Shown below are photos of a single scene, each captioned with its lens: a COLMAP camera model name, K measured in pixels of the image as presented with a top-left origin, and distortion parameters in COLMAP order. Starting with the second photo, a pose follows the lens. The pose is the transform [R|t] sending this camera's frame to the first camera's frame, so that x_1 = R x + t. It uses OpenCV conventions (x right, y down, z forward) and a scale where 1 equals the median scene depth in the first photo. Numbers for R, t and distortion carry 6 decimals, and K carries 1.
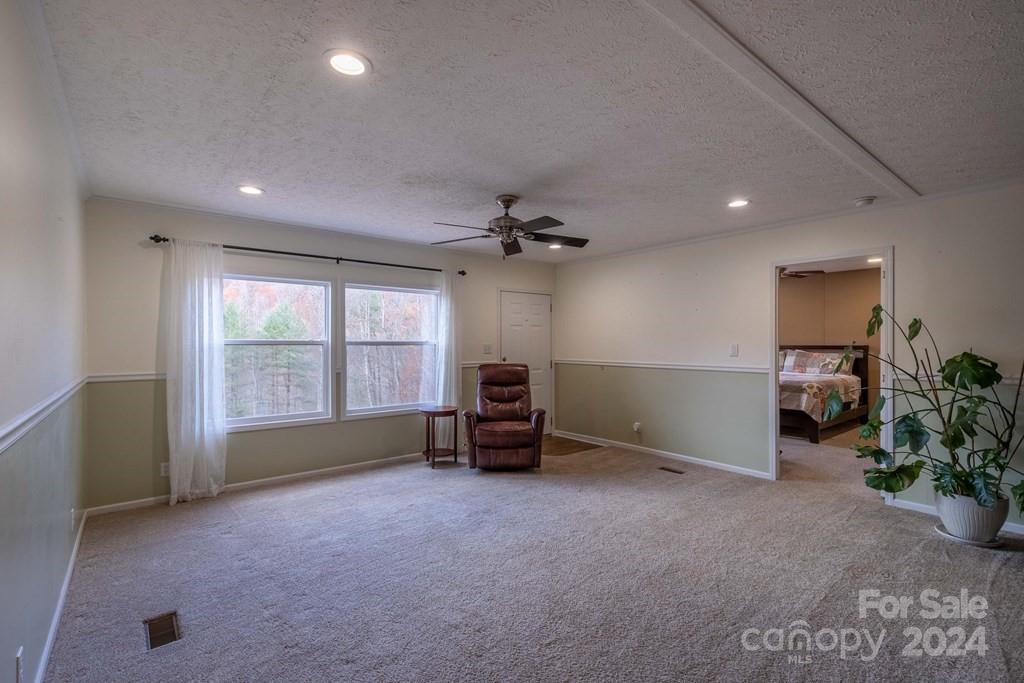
lens RADIAL K [[468.8, 0, 528.1], [0, 468.8, 344.3], [0, 0, 1]] dist [0.008024, -0.000669]
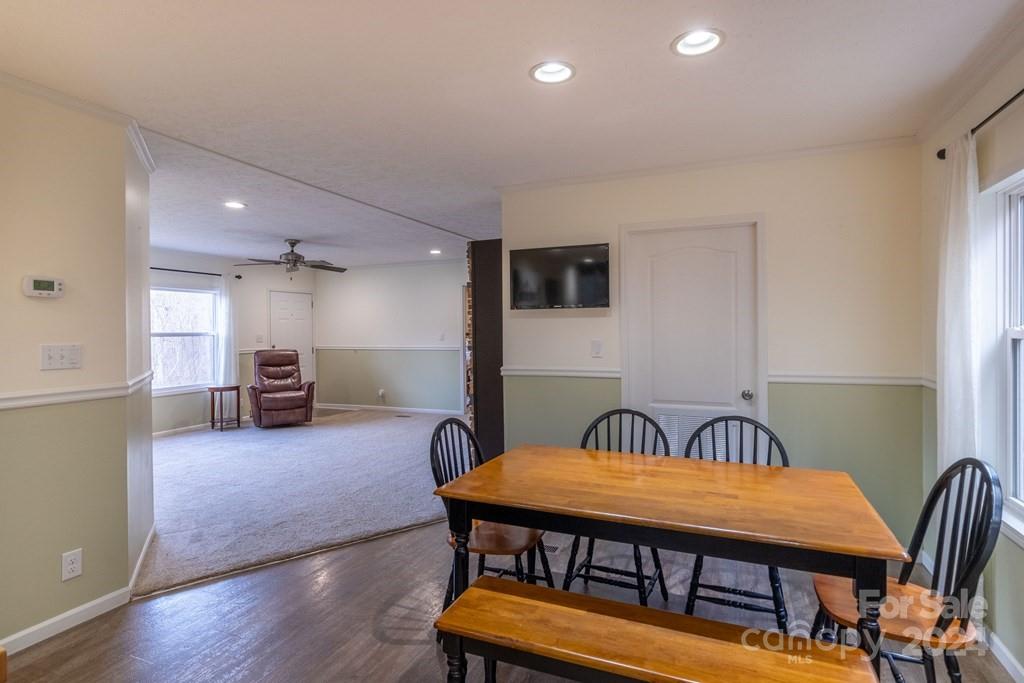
lens RADIAL K [[530.7, 0, 503.3], [0, 530.7, 337.7], [0, 0, 1]] dist [0.006079, 0.000180]
pose [[0.907718, -0.011914, 0.419412, -0.106285], [0.007685, 0.999901, 0.011770, -0.003301], [-0.419510, -0.007461, 0.907720, -0.623876]]
